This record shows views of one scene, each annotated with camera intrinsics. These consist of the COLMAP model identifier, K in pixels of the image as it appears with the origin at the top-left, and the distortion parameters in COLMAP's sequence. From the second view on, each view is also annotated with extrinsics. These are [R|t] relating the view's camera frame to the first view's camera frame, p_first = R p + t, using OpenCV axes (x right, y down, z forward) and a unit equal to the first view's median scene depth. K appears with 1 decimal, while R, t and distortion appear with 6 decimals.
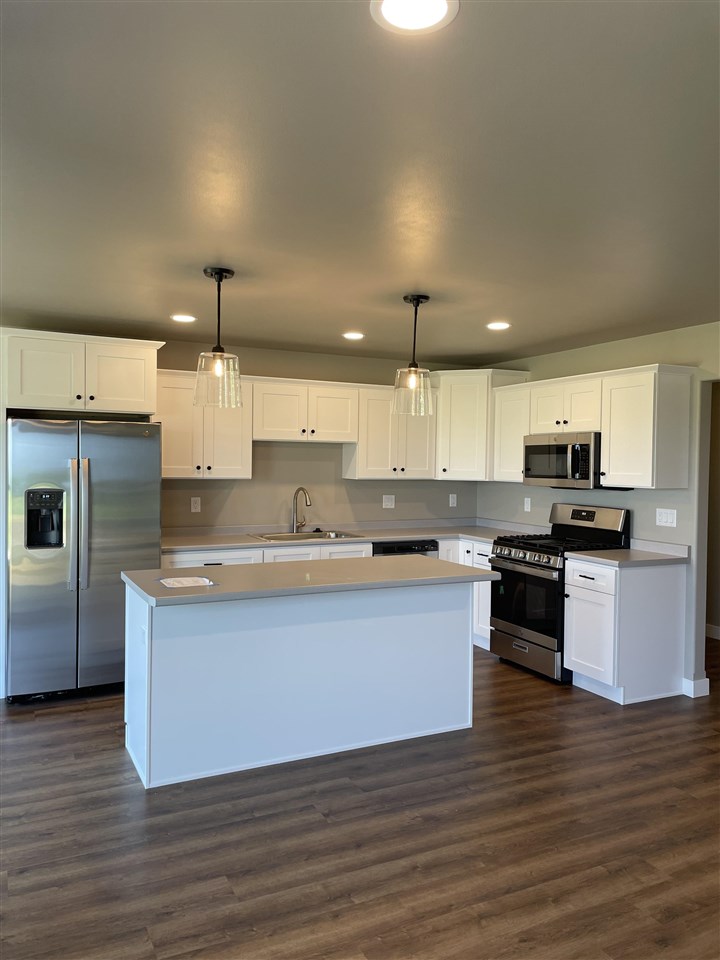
lens RADIAL K [[729.9, 0, 360.1], [0, 729.9, 471.3], [0, 0, 1]] dist [0.039522, -0.033977]
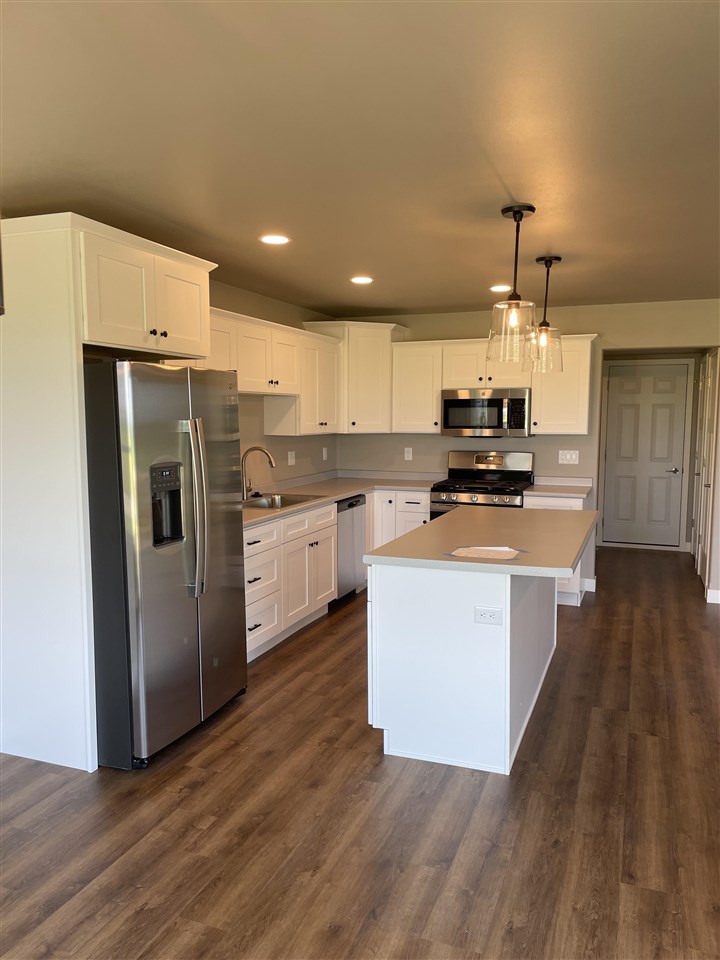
lens RADIAL K [[729.9, 0, 356.3], [0, 729.9, 486.6], [0, 0, 1]] dist [0.039522, -0.033977]
pose [[0.735621, -0.080621, 0.672579, -0.789205], [0.019637, 0.995013, 0.097794, -0.018847], [-0.677109, -0.058732, 0.733535, 0.363783]]
